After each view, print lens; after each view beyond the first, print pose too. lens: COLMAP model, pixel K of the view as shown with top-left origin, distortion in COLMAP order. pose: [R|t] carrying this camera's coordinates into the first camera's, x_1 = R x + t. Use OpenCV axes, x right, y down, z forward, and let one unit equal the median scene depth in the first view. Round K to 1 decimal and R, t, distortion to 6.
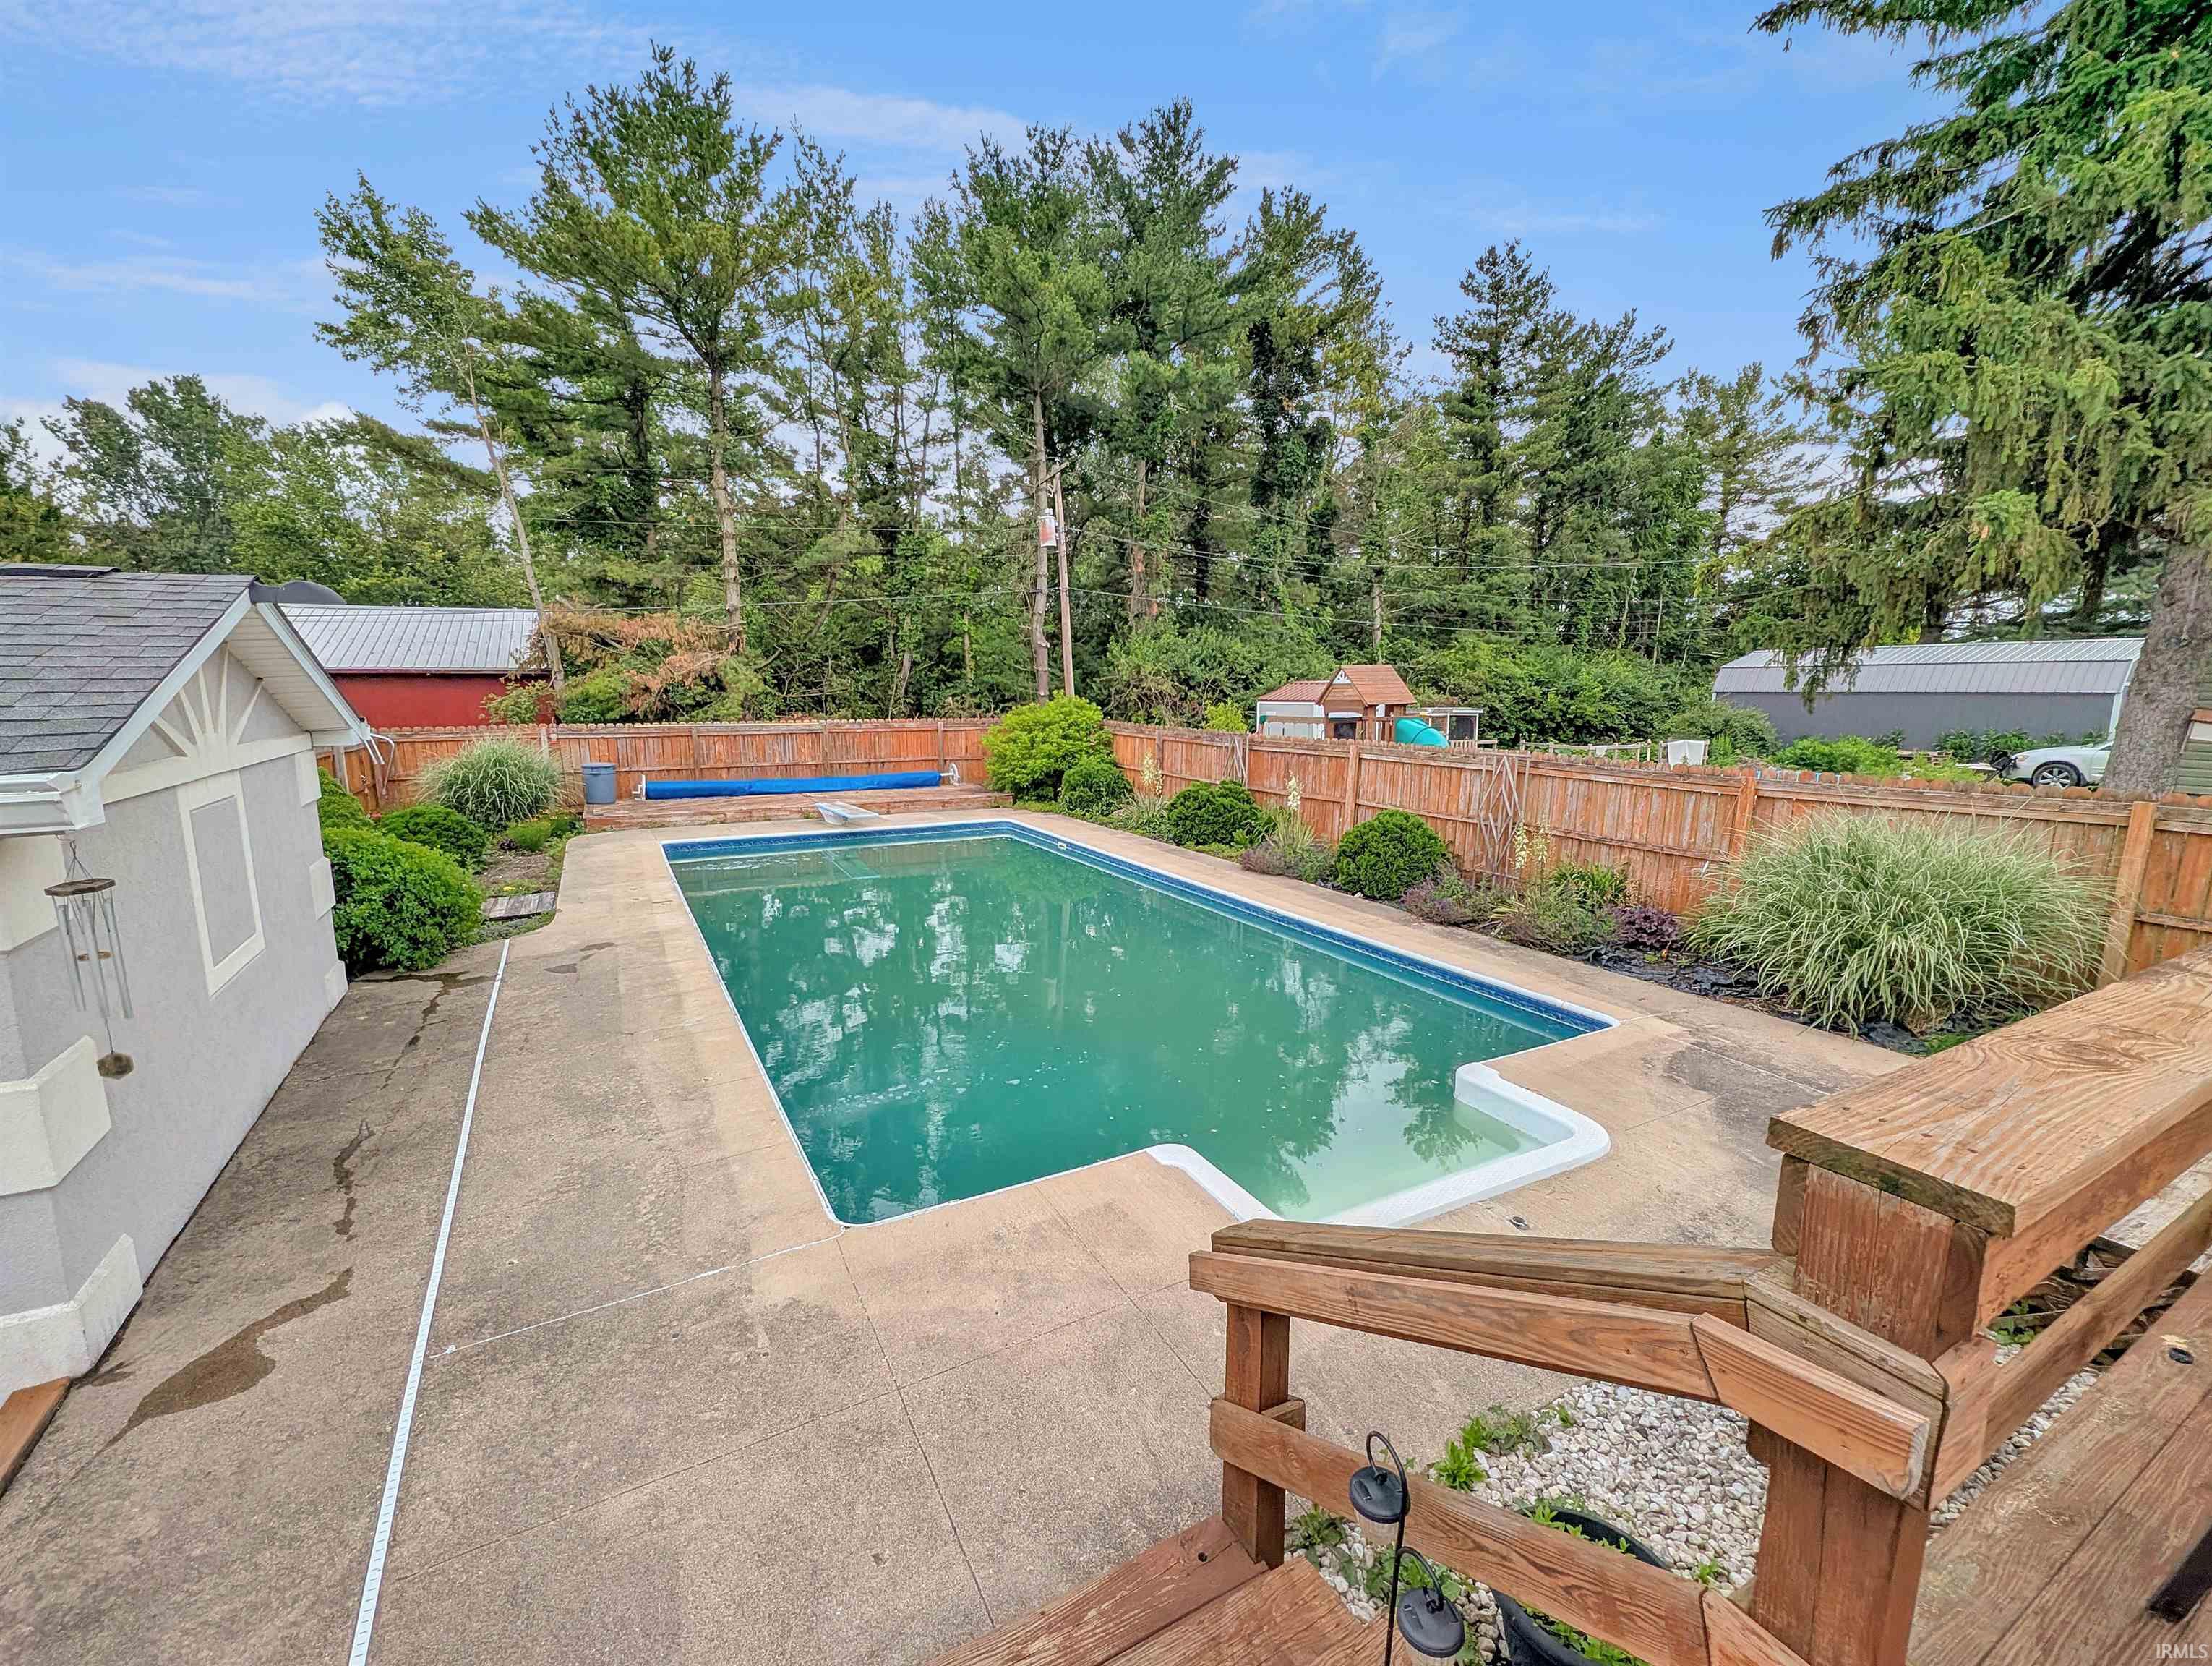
lens RADIAL K [[914.9, 0, 1101.5], [0, 914.9, 838.9], [0, 0, 1]] dist [0.002430, -0.000836]
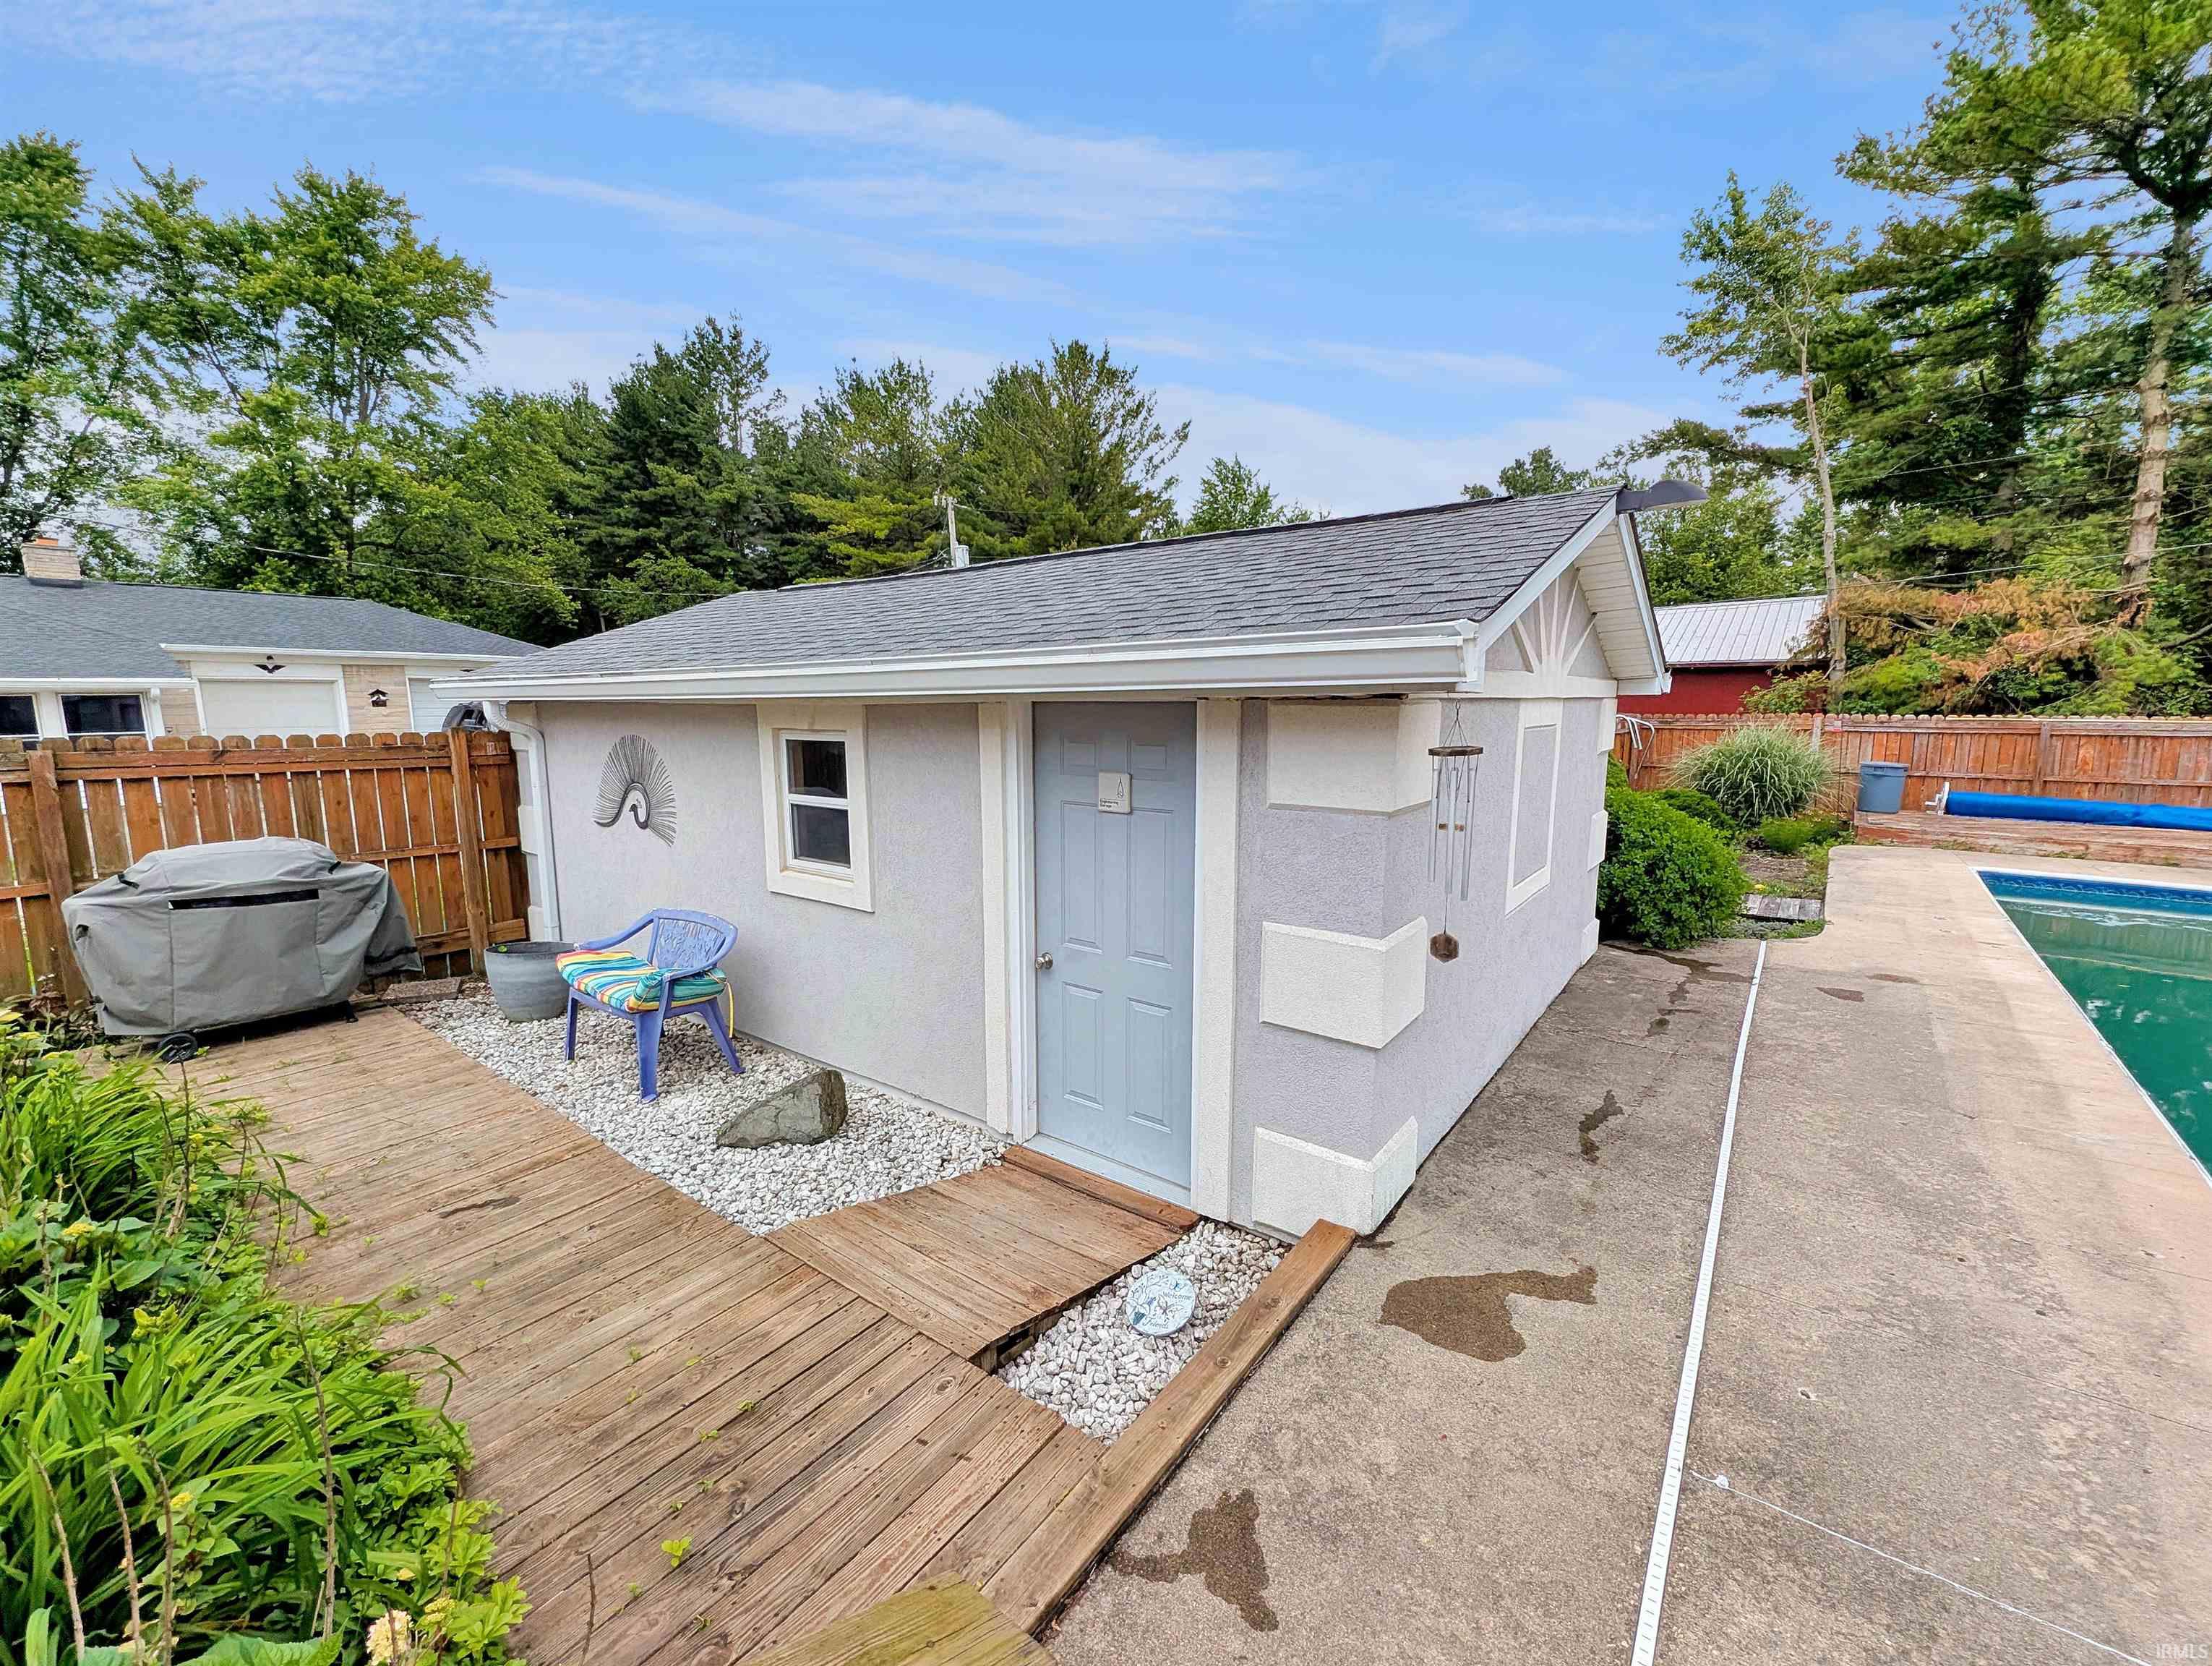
lens RADIAL K [[914.9, 0, 1107.5], [0, 914.9, 834.1], [0, 0, 1]] dist [0.002430, -0.000836]
pose [[0.391078, 0.130041, -0.911124, -0.088407], [-0.152076, 0.985490, 0.075380, 0.027466], [0.907706, 0.109080, 0.405180, 0.069433]]
